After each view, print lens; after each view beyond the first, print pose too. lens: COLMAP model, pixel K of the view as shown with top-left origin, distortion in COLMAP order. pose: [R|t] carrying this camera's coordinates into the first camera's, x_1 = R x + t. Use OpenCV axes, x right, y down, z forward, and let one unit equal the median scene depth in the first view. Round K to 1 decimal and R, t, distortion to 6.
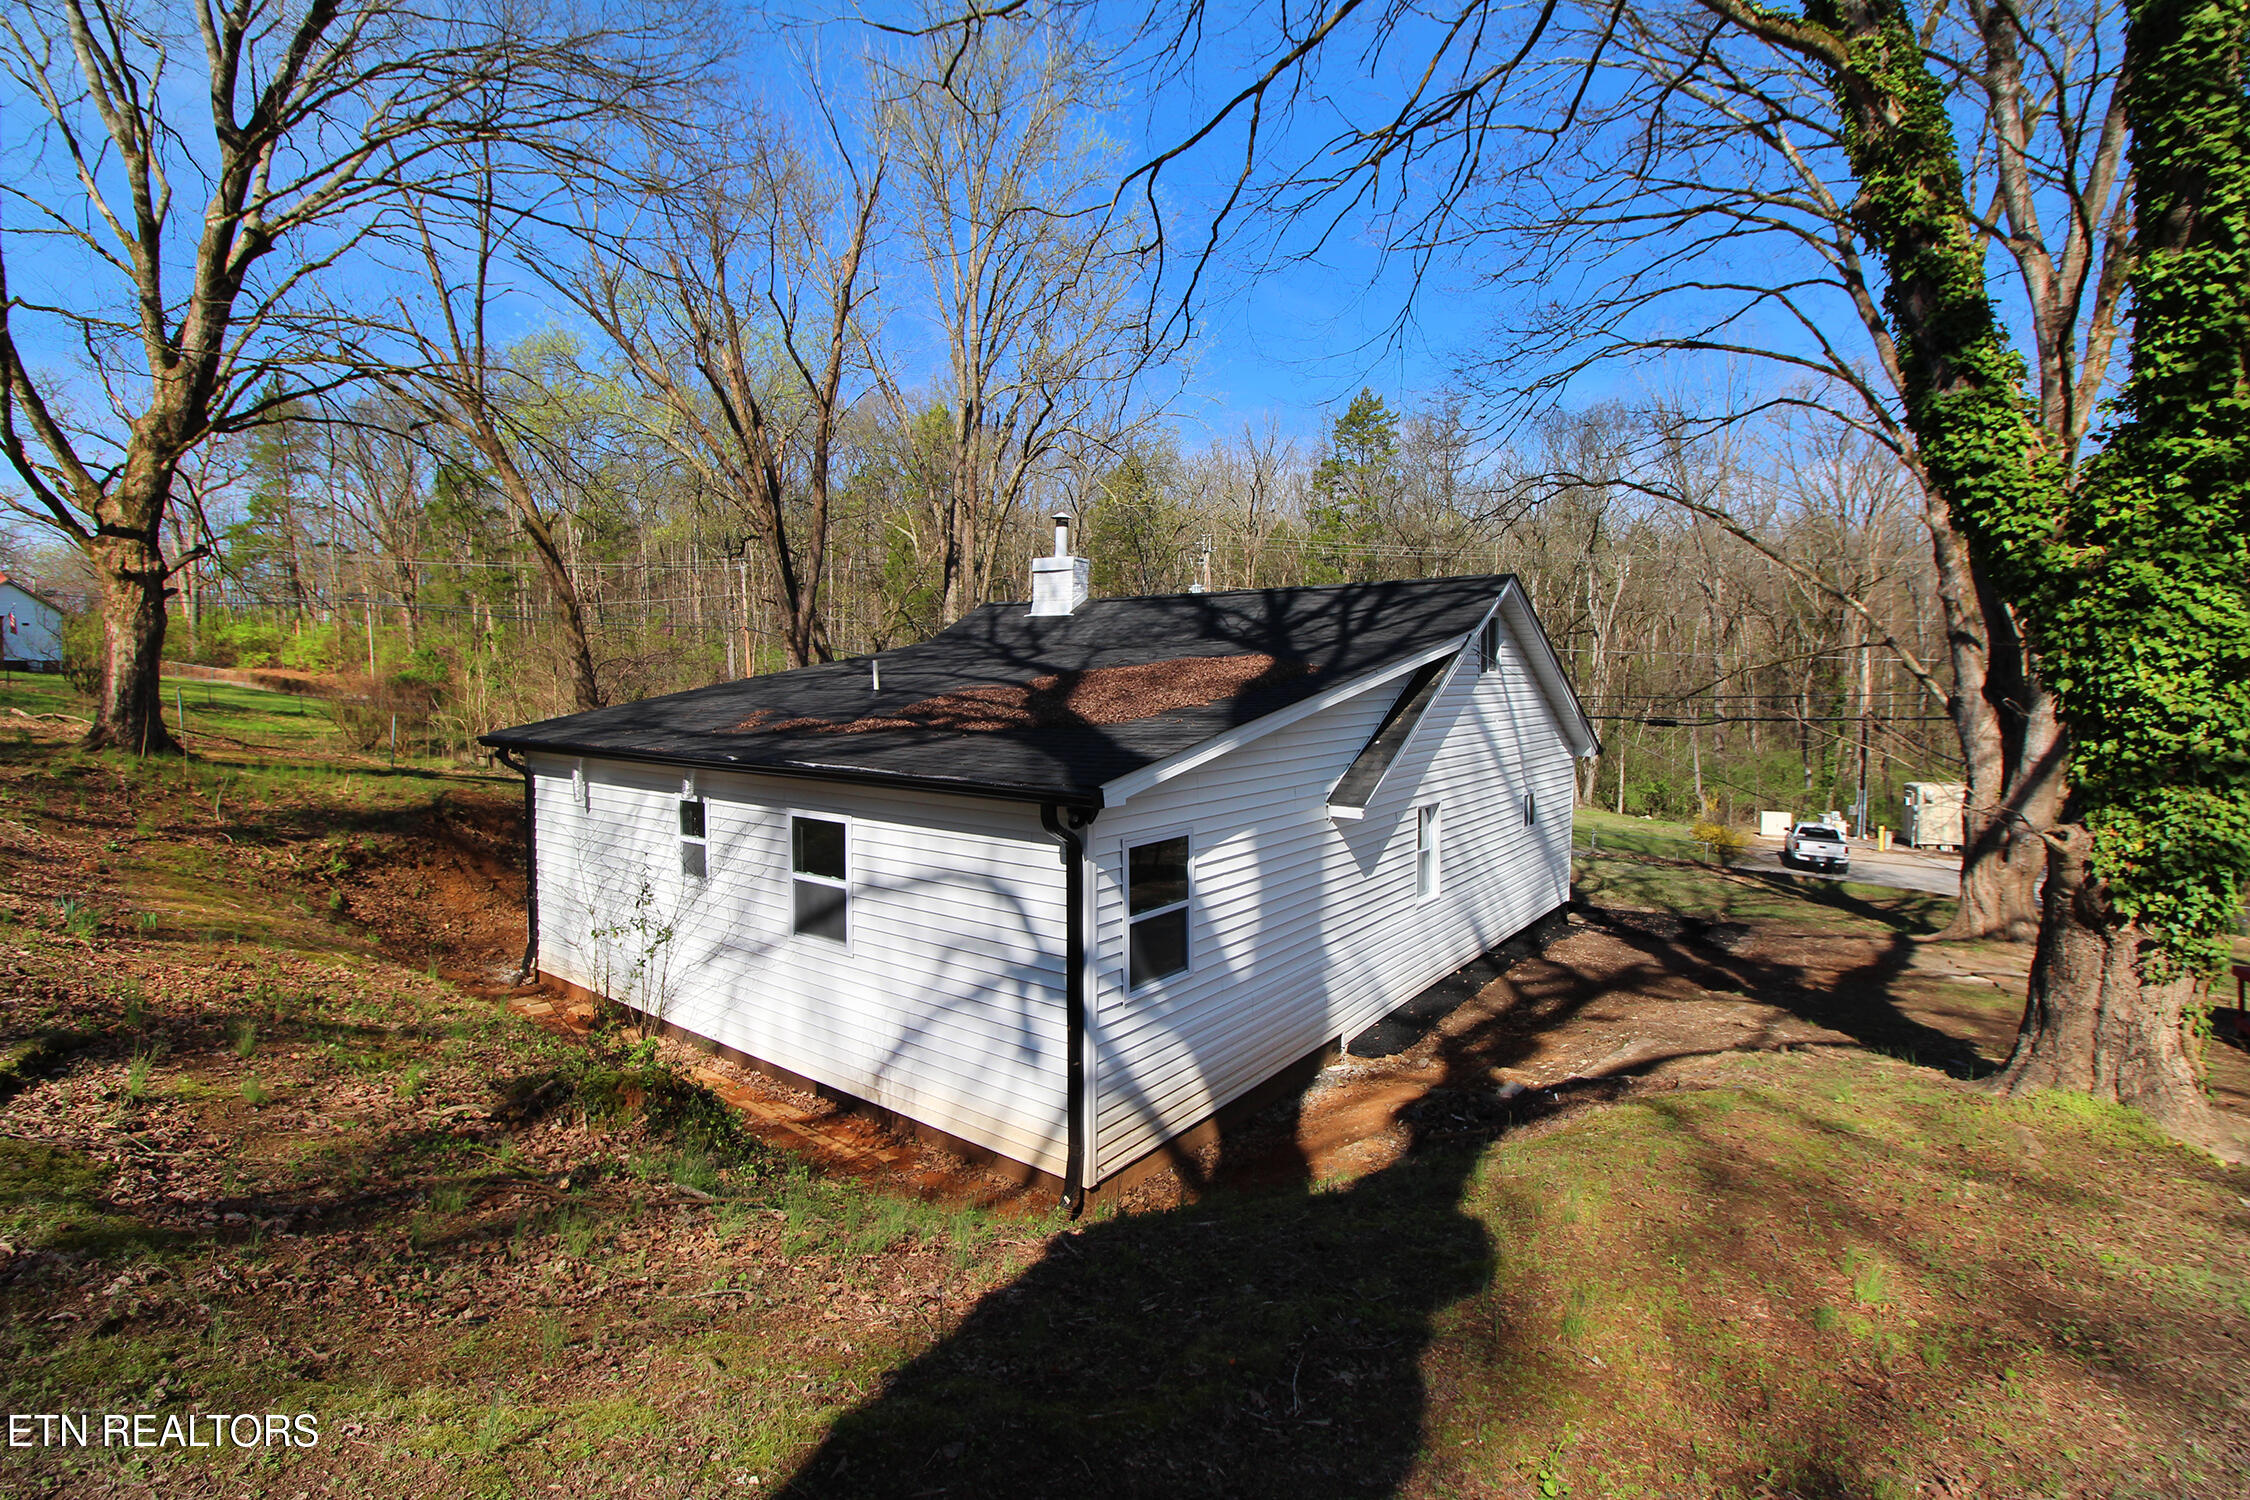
lens RADIAL K [[1028.7, 0, 1122.0], [0, 1028.7, 715.0], [0, 0, 1]] dist [-0.000377, -0.011839]
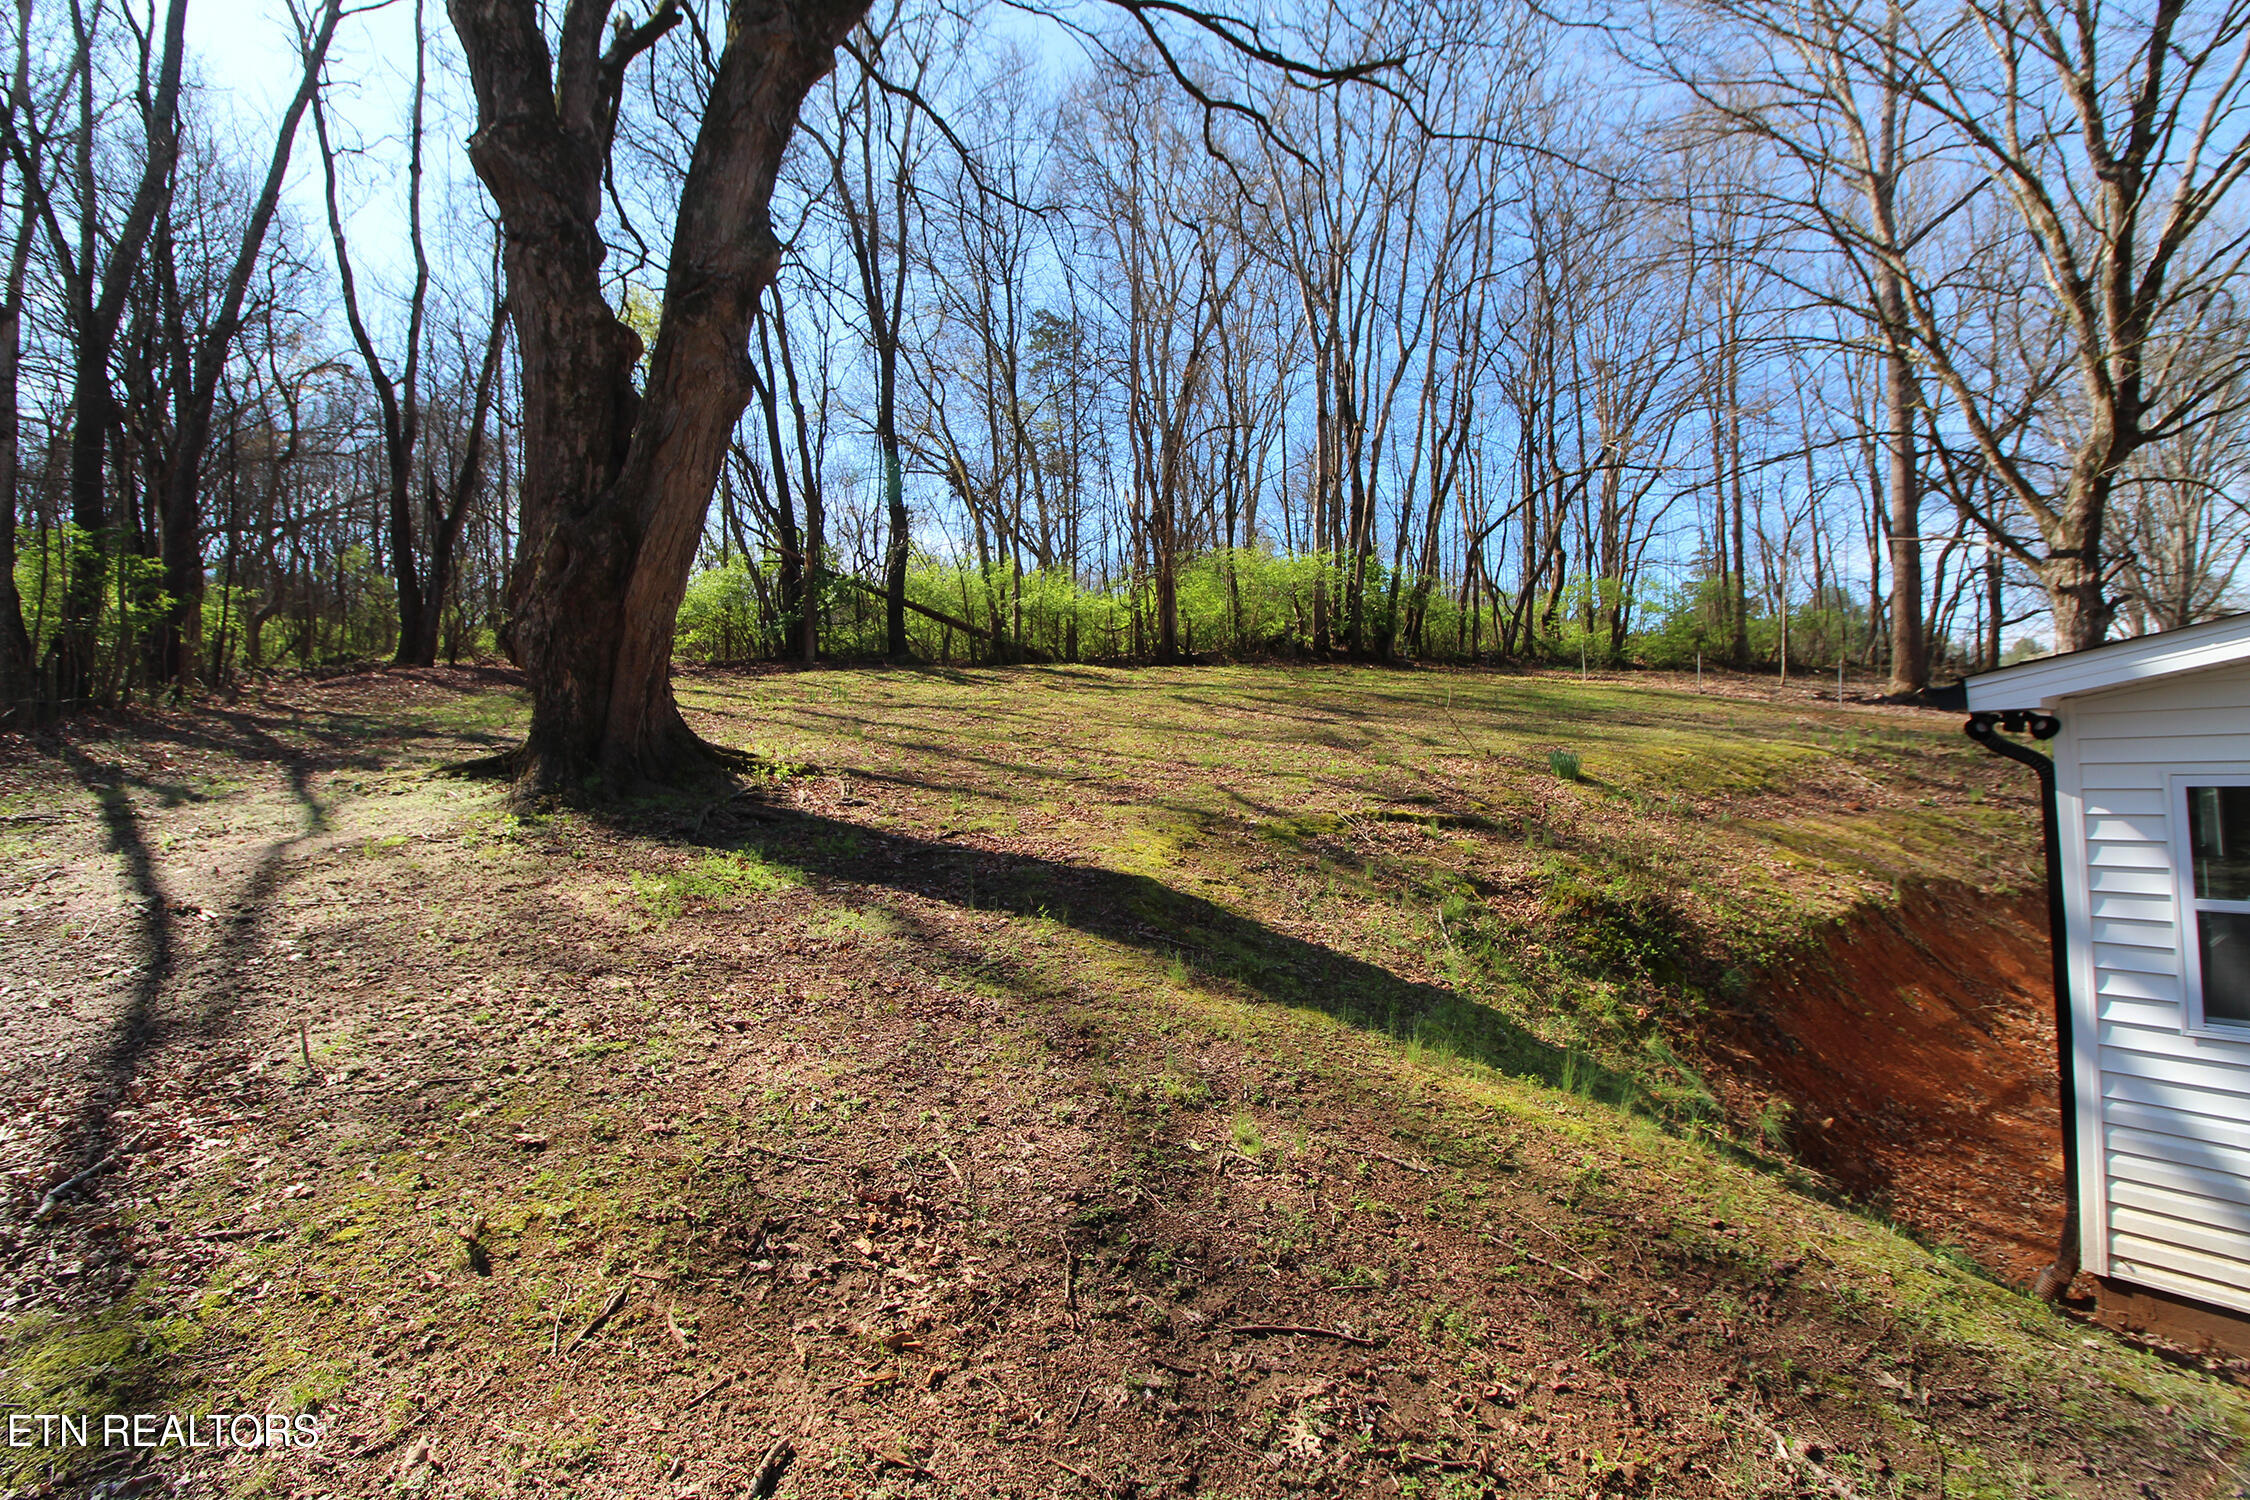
lens RADIAL K [[1039.2, 0, 1124.3], [0, 1039.2, 709.3], [0, 0, 1]] dist [-0.004041, -0.000790]
pose [[-0.276081, -0.045647, -0.960050, 0.411749], [-0.015569, 0.998953, -0.043019, 0.060987], [0.961008, 0.003071, -0.276502, 0.281638]]
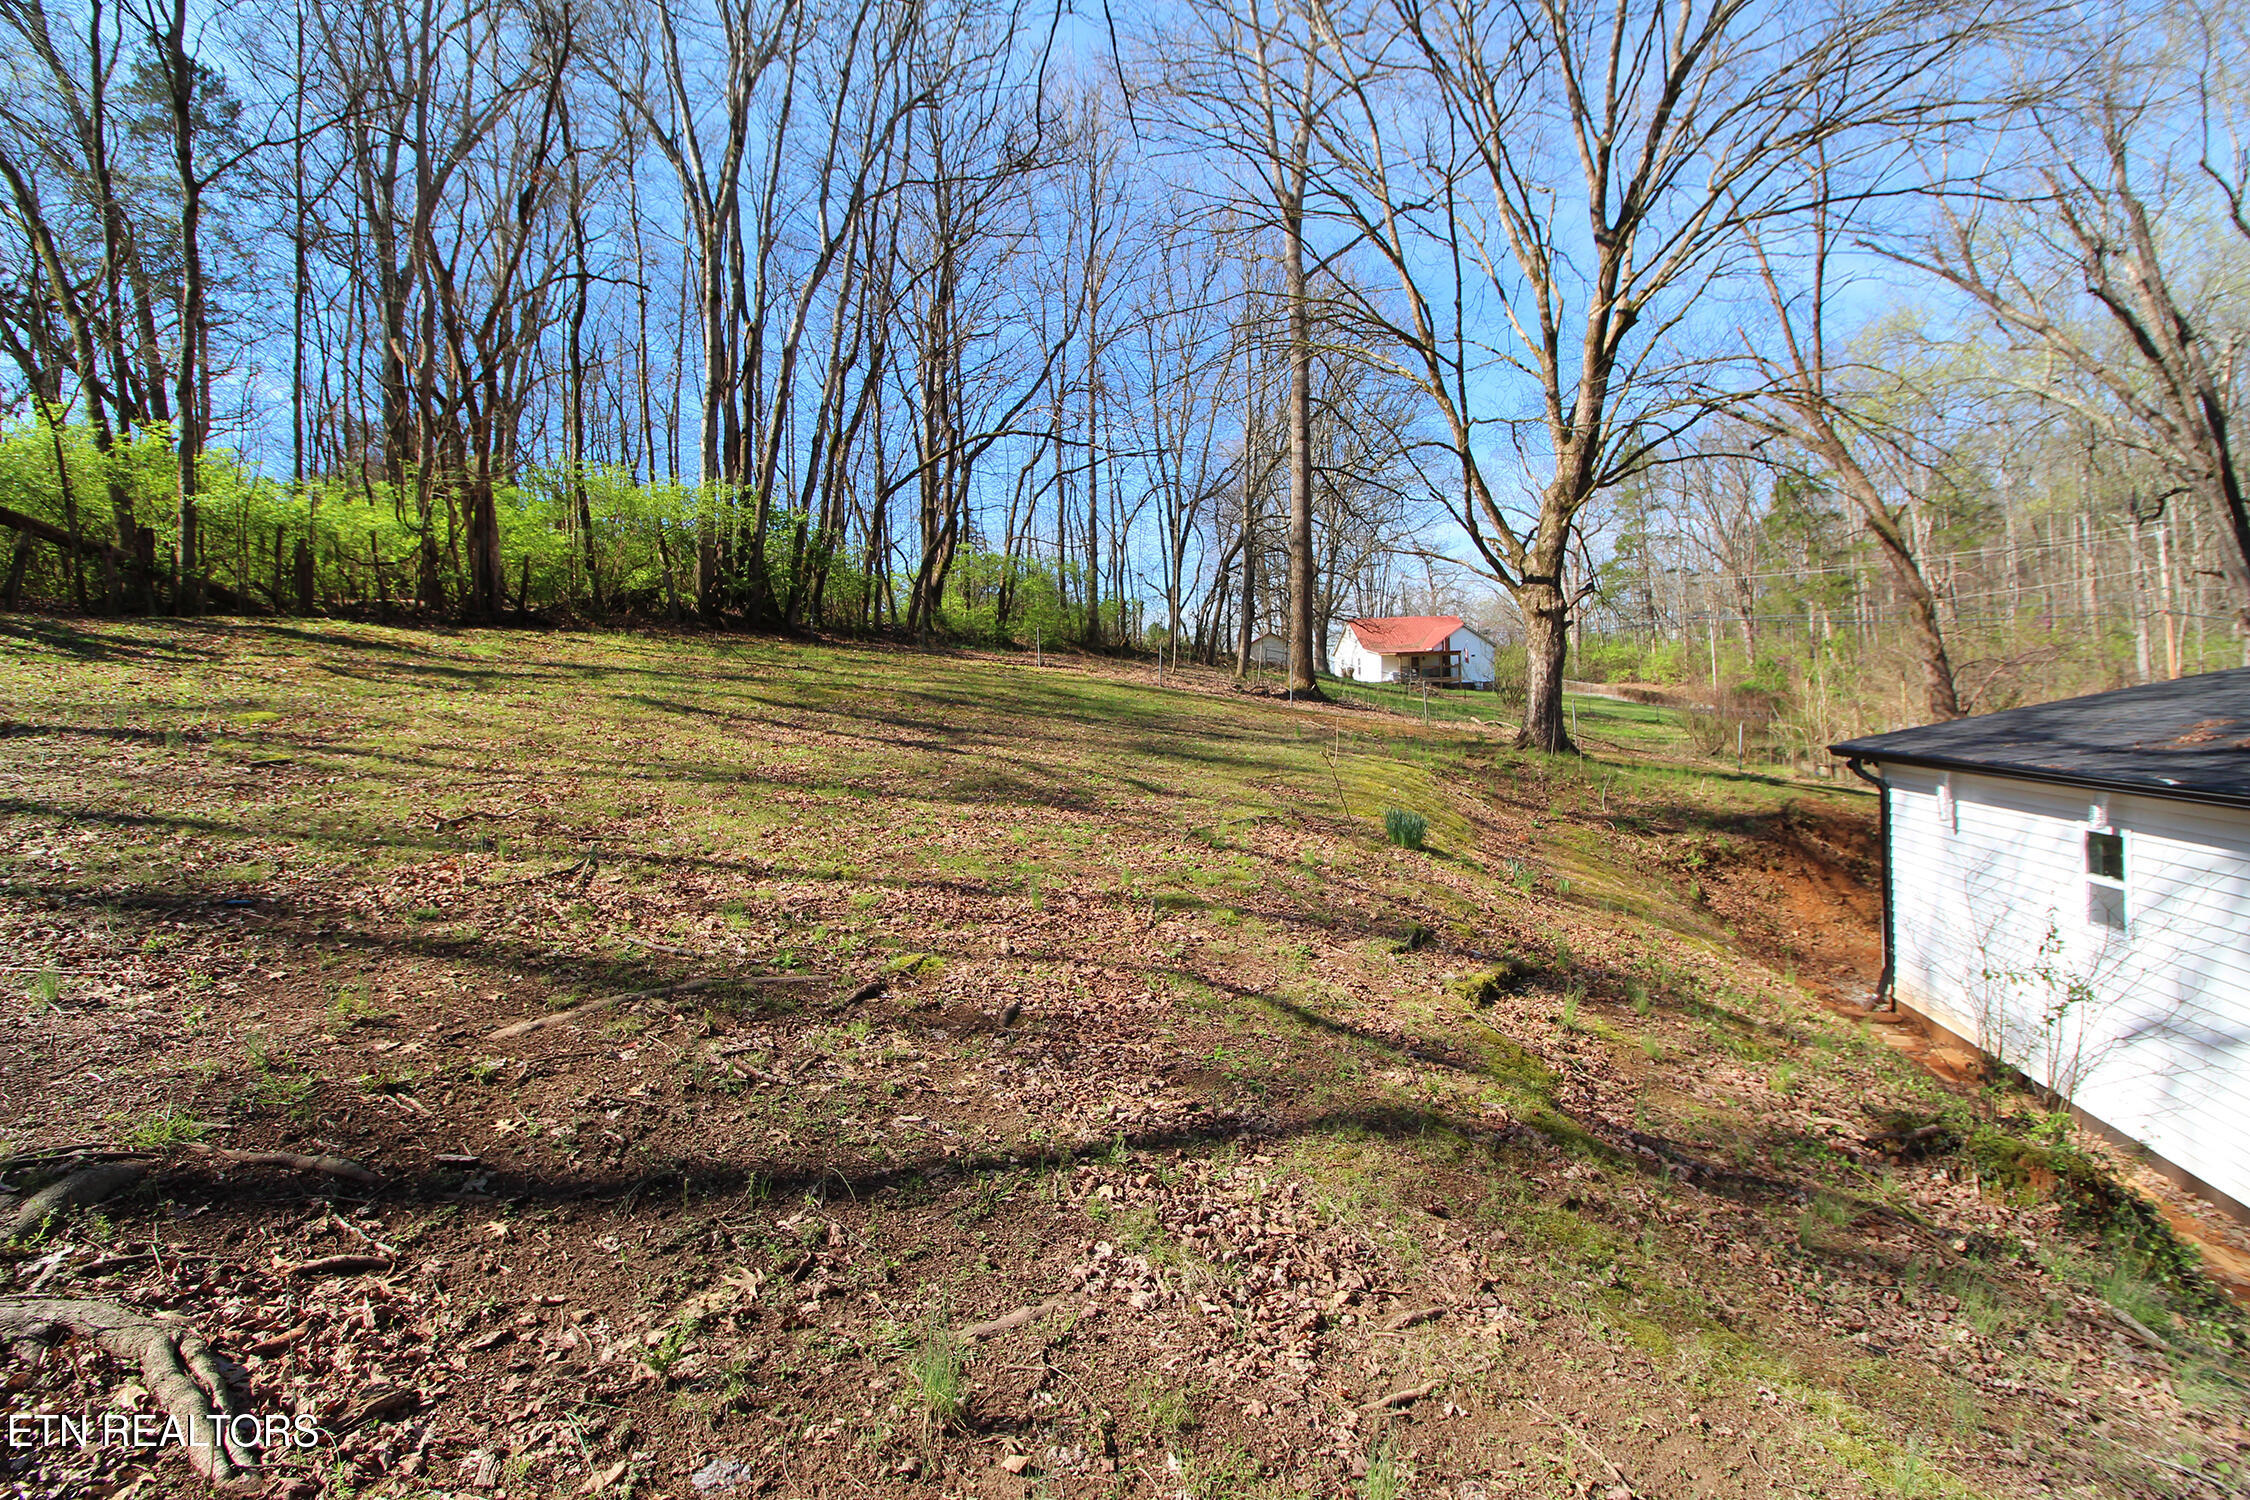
lens RADIAL K [[1028.7, 0, 1122.0], [0, 1028.7, 715.0], [0, 0, 1]] dist [-0.000377, -0.011839]
pose [[0.432296, -0.002022, -0.901730, -0.036297], [-0.005959, 0.999969, -0.005100, 0.000714], [0.901712, 0.007578, 0.432270, -0.032947]]
